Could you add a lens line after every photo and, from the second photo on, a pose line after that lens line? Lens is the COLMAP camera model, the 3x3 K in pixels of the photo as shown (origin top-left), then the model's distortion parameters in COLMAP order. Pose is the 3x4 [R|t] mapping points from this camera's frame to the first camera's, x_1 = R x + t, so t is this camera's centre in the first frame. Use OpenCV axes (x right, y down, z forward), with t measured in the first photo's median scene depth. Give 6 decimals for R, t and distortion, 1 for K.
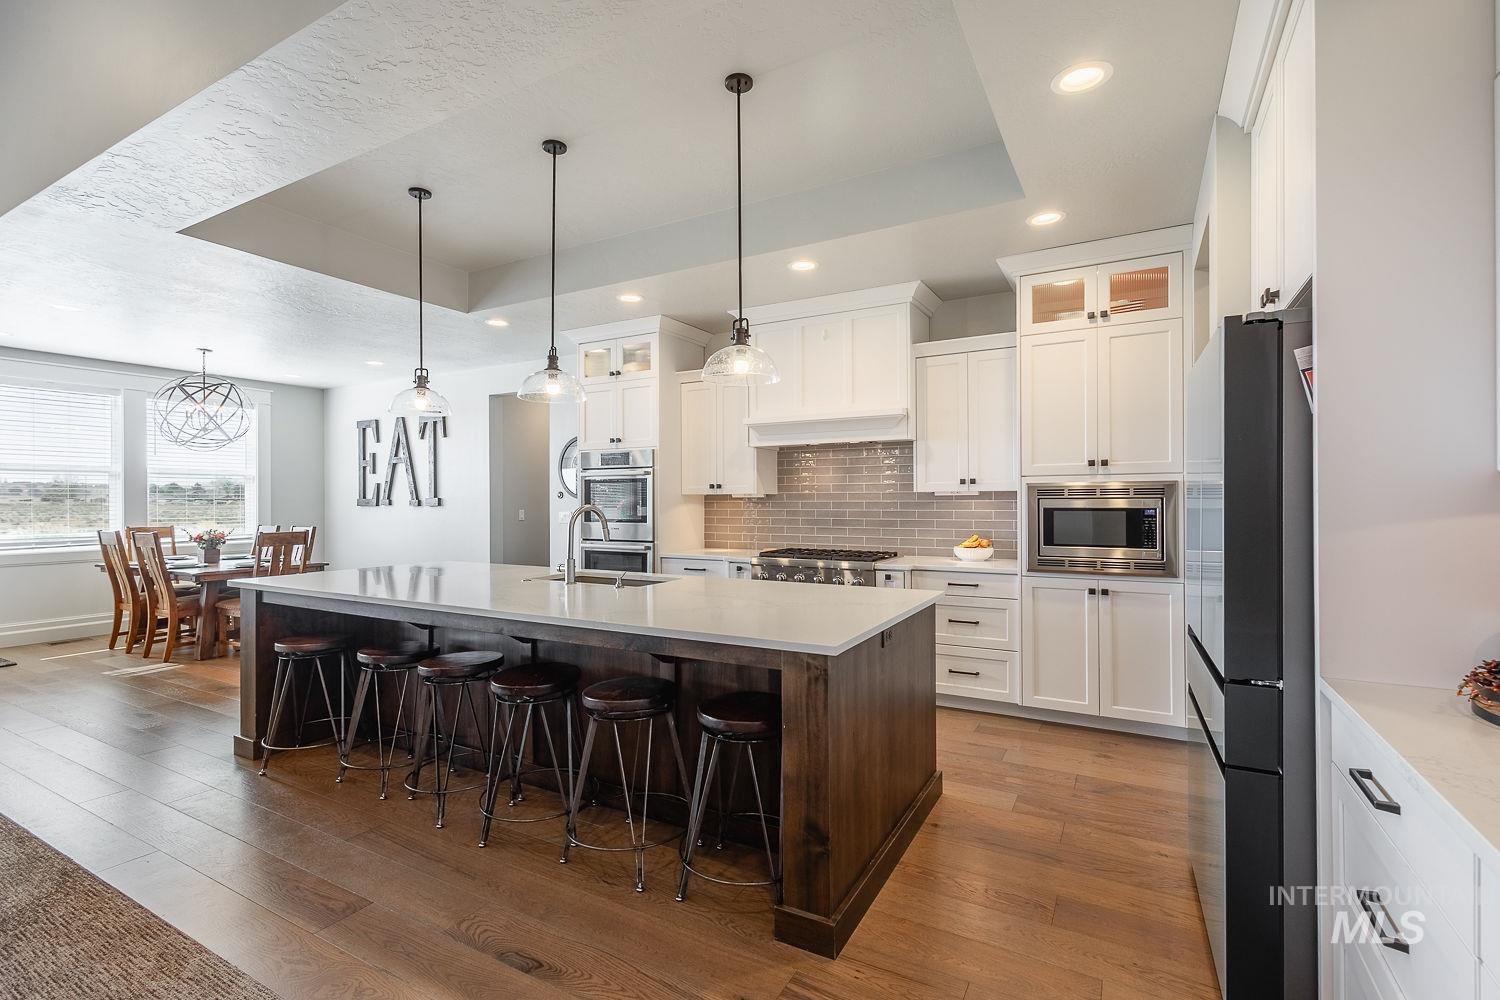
lens RADIAL K [[687.5, 0, 753.0], [0, 687.5, 499.8], [0, 0, 1]] dist [0.005589, 0.000242]
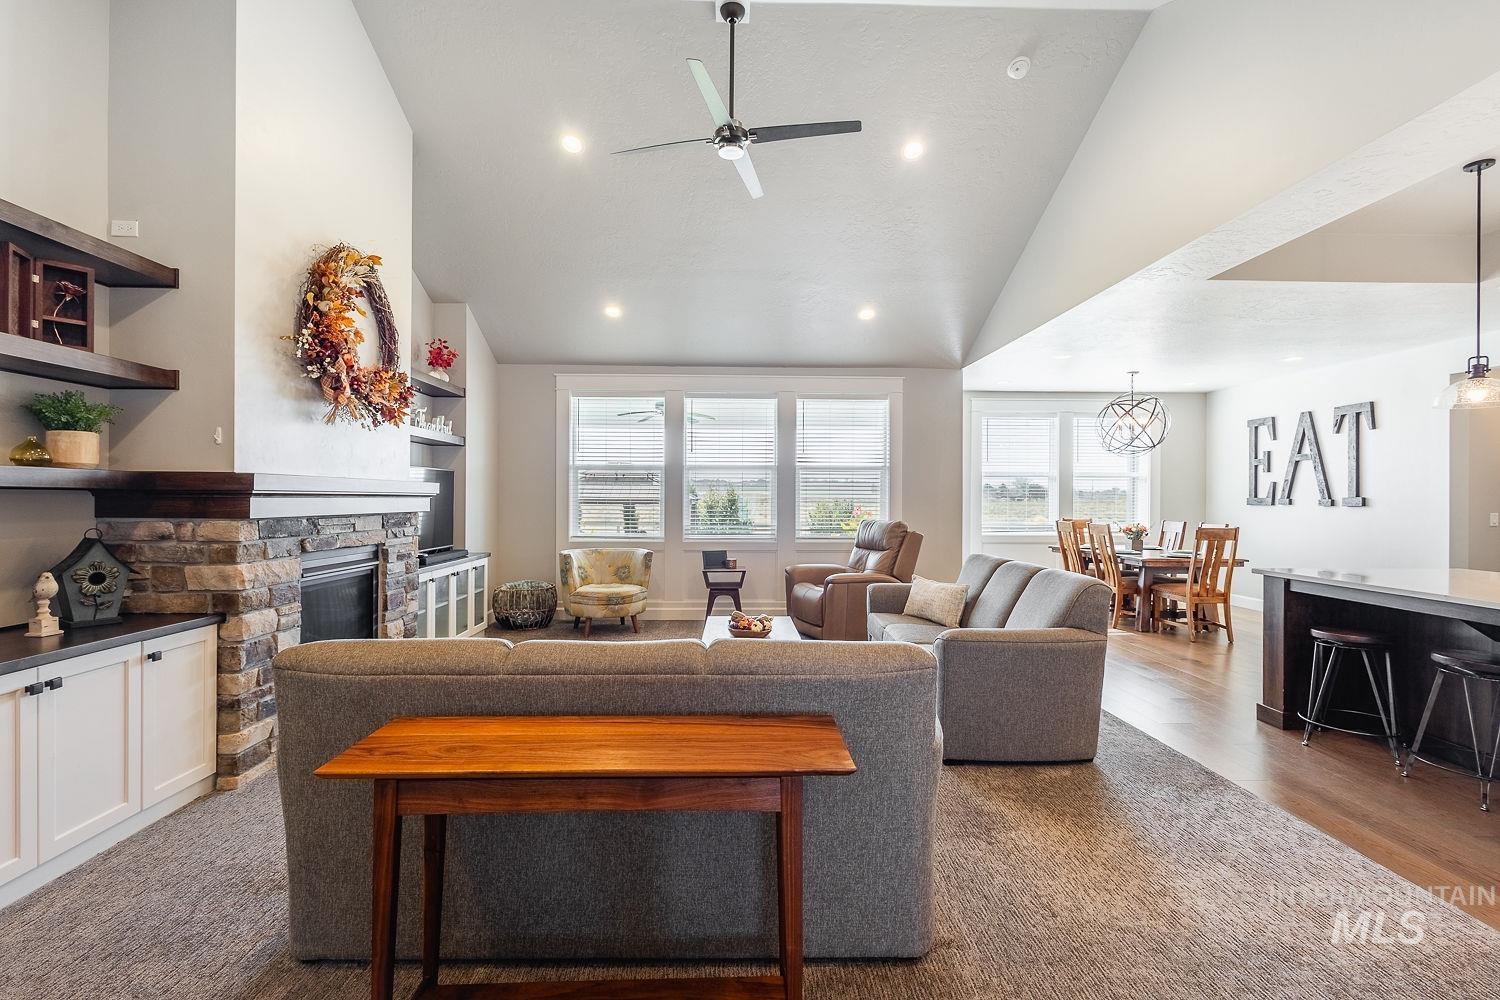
lens RADIAL K [[687.5, 0, 740.6], [0, 687.5, 498.0], [0, 0, 1]] dist [0.005589, 0.000242]
pose [[0.508371, 0.005853, -0.861118, -0.092441], [-0.005812, 0.999977, 0.003365, -0.000005], [0.861119, 0.003294, 0.508394, -0.154501]]
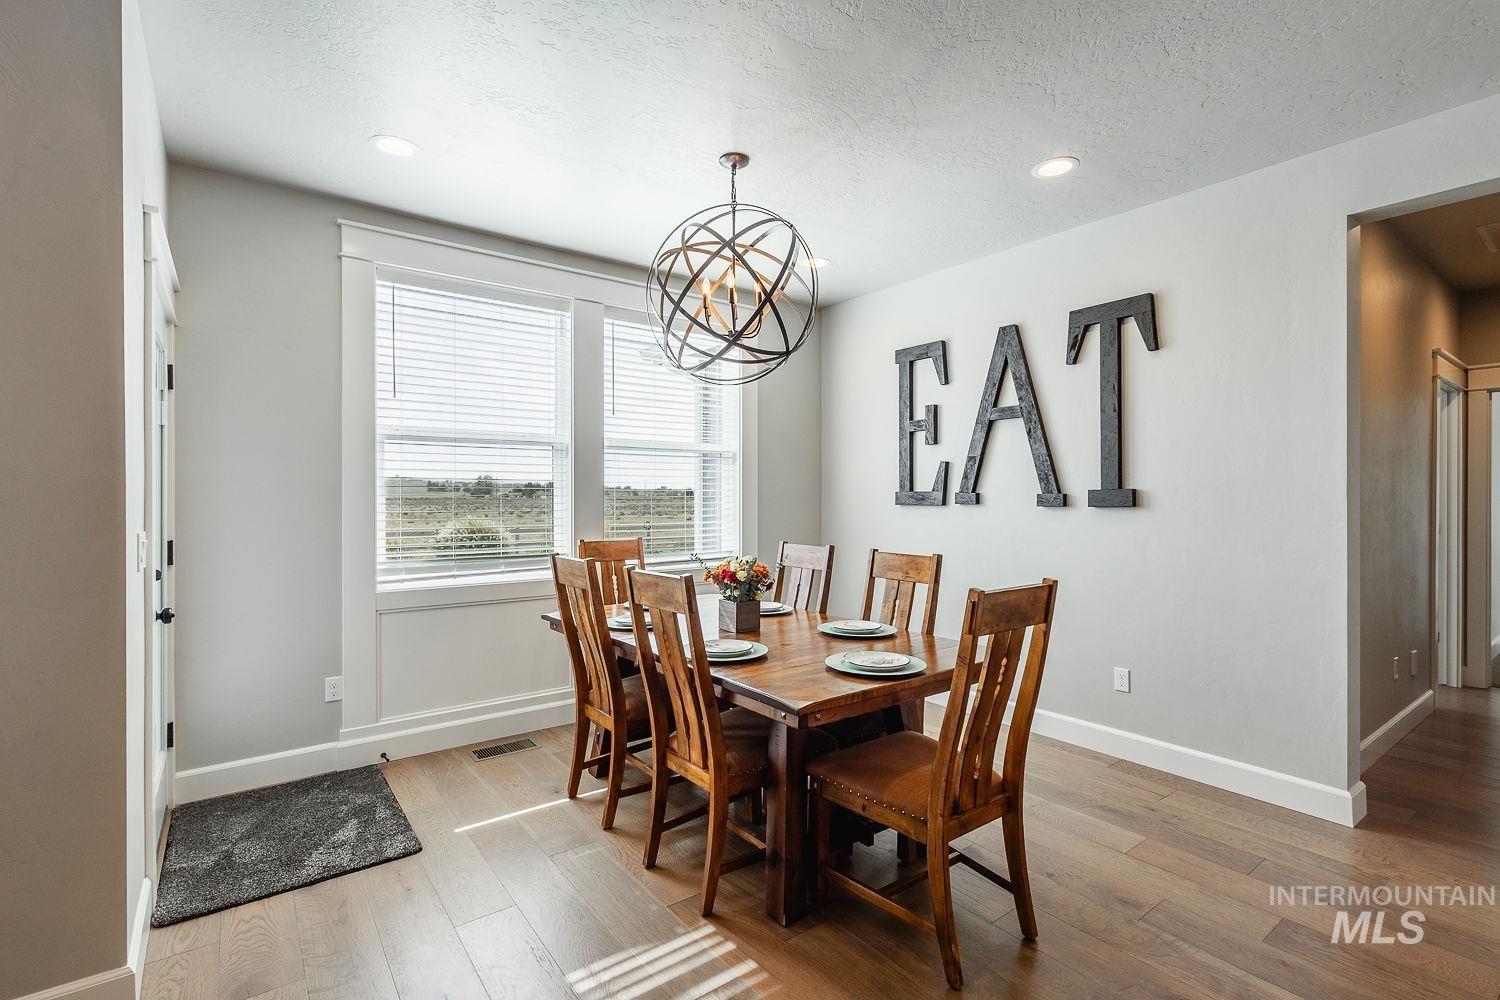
lens RADIAL K [[687.5, 0, 745.4], [0, 687.5, 501.2], [0, 0, 1]] dist [0.005589, 0.000242]
pose [[0.913000, 0.005049, -0.407927, -0.495839], [-0.002473, 0.999974, 0.006842, 0.002887], [0.407951, -0.005238, 0.912989, 0.485314]]
